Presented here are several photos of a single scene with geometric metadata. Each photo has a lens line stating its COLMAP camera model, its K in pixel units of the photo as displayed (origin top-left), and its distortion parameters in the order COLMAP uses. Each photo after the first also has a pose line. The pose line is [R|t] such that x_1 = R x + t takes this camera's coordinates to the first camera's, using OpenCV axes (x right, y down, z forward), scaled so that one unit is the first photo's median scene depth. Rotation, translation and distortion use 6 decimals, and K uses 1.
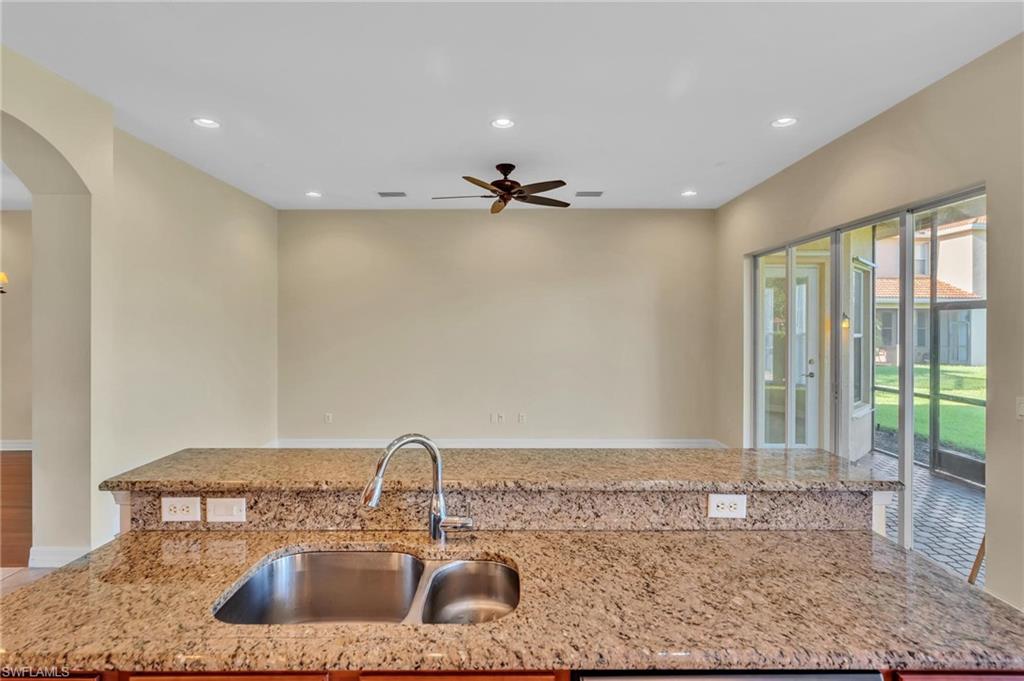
lens RADIAL K [[529.5, 0, 513.6], [0, 529.5, 327.4], [0, 0, 1]] dist [0.001823, 0.000427]
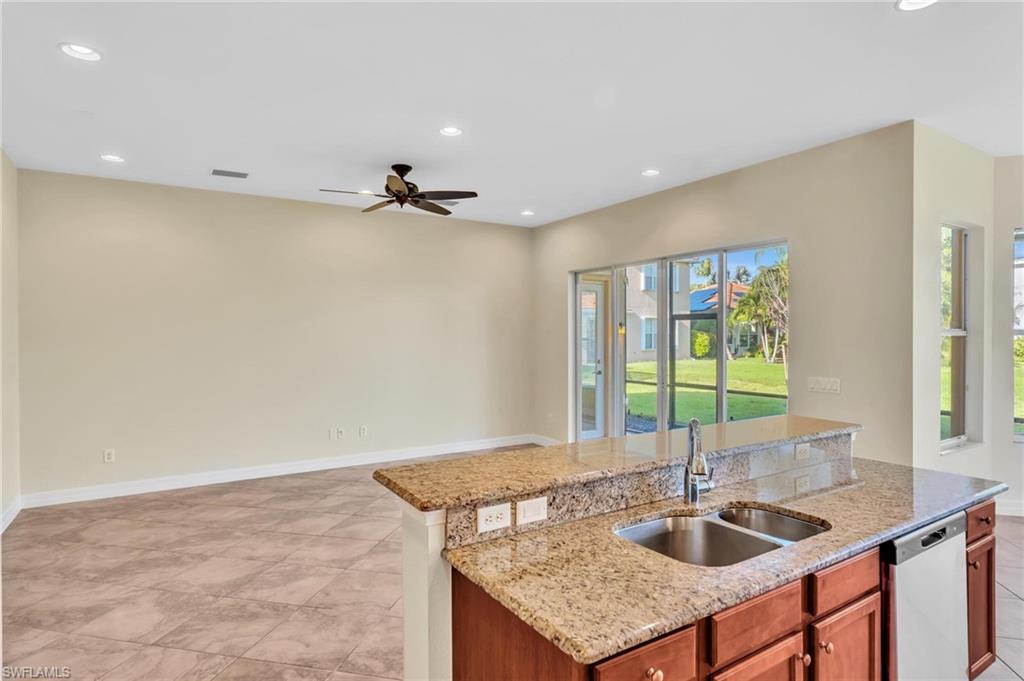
lens RADIAL K [[558.8, 0, 512.0], [0, 558.8, 340.5], [0, 0, 1]] dist [0.003226, 0.000872]
pose [[0.845833, -0.010782, 0.533338, -1.151865], [0.004735, 0.999908, 0.012704, -0.002970], [-0.533426, -0.008220, 0.845807, 0.096113]]
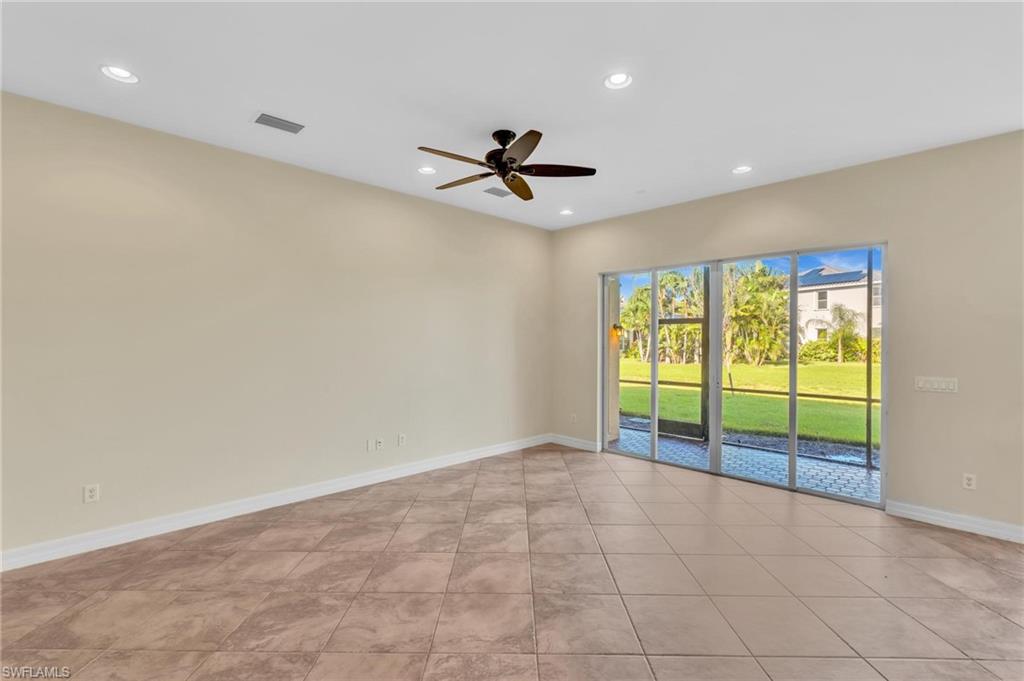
lens RADIAL K [[456.9, 0, 512.0], [0, 456.9, 340.5], [0, 0, 1]] dist [-0.001054, 0.000919]
pose [[0.712441, -0.001156, 0.701731, -1.486365], [-0.002961, 0.999985, 0.004654, 0.034050], [-0.701725, -0.005394, 0.712427, 1.435047]]
